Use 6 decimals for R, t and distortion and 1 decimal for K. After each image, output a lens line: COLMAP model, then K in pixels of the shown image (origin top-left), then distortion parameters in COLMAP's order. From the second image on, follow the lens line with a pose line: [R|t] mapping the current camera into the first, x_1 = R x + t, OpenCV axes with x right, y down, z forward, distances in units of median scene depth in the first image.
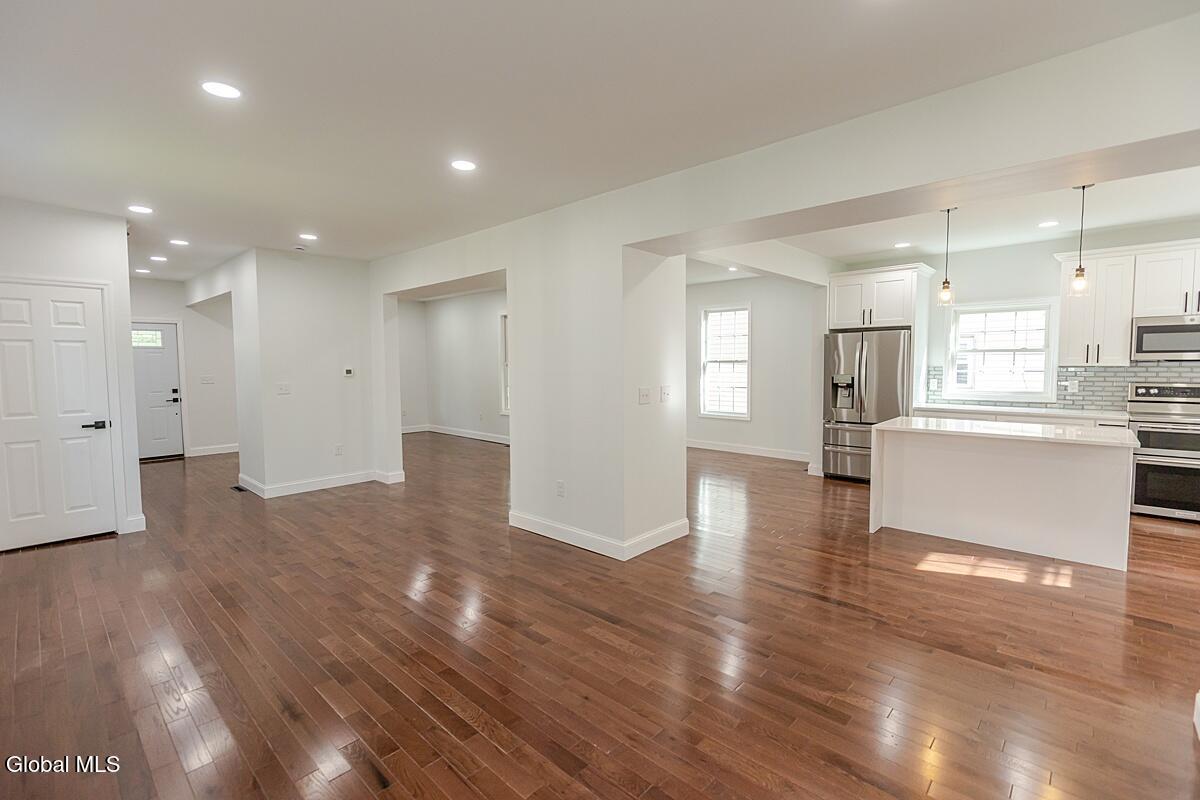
lens RADIAL K [[536.3, 0, 599.6], [0, 536.3, 393.2], [0, 0, 1]] dist [0.001929, 0.000034]
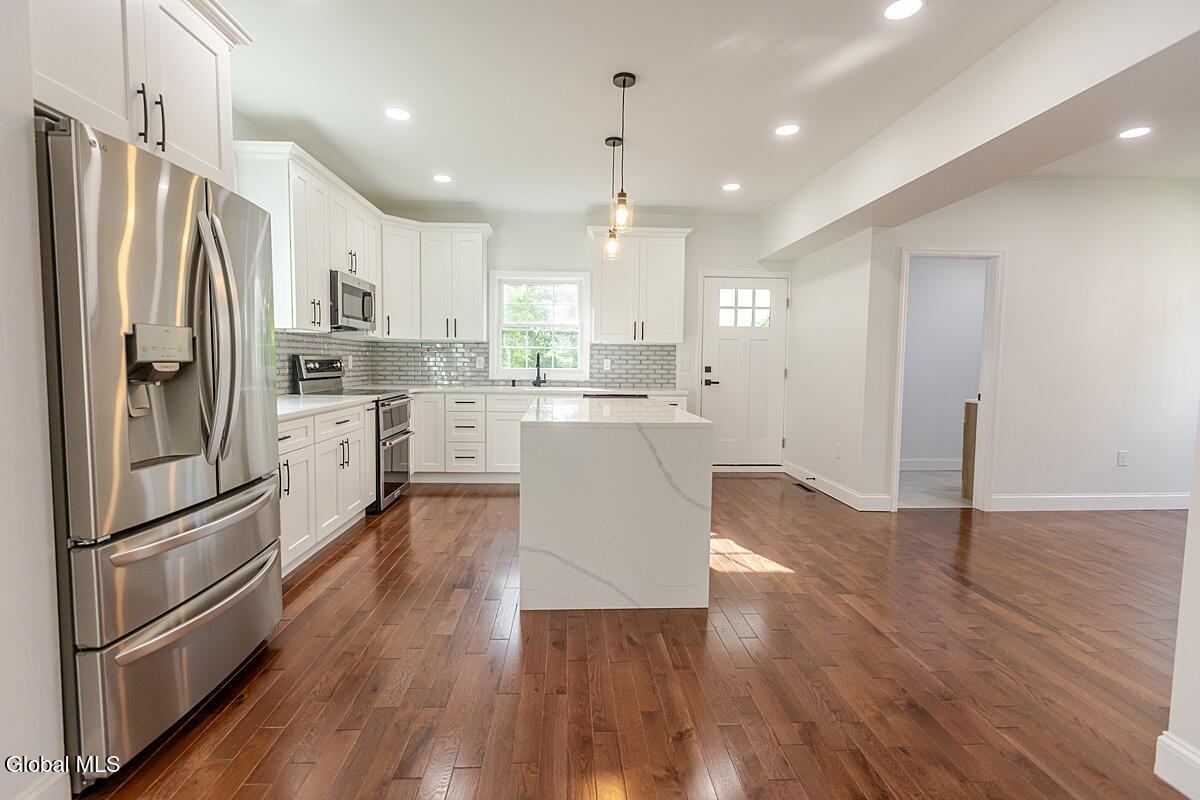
lens RADIAL K [[550.4, 0, 592.7], [0, 550.4, 397.0], [0, 0, 1]] dist [0.002110, -0.000433]
pose [[-0.717172, -0.047206, 0.695296, 0.138044], [0.033866, 0.994164, 0.102428, -0.022485], [-0.696073, 0.097005, -0.711387, 1.074778]]
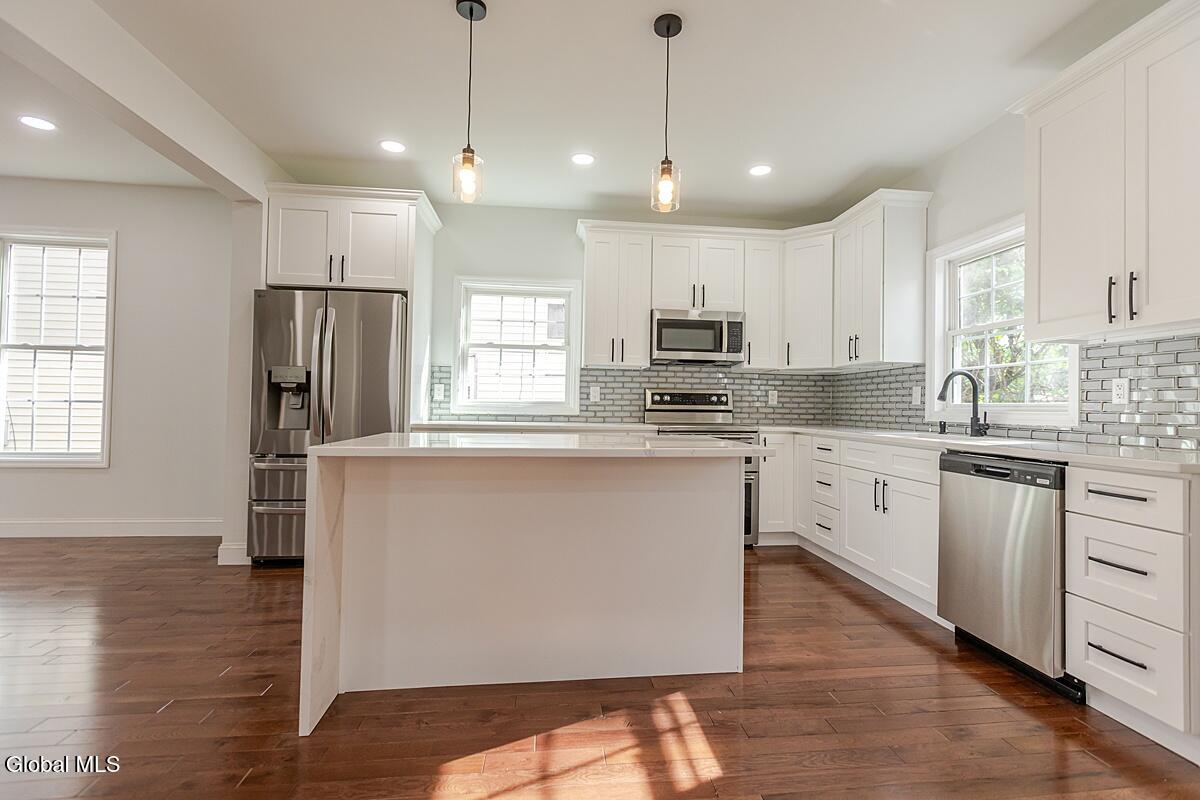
lens RADIAL K [[550.7, 0, 614.7], [0, 550.7, 392.5], [0, 0, 1]] dist [0.002568, 0.000103]
pose [[0.639028, 0.037462, 0.768271, 0.245767], [0.025332, 0.997246, -0.069698, 0.038725], [-0.768766, 0.064001, 0.636319, 0.413412]]
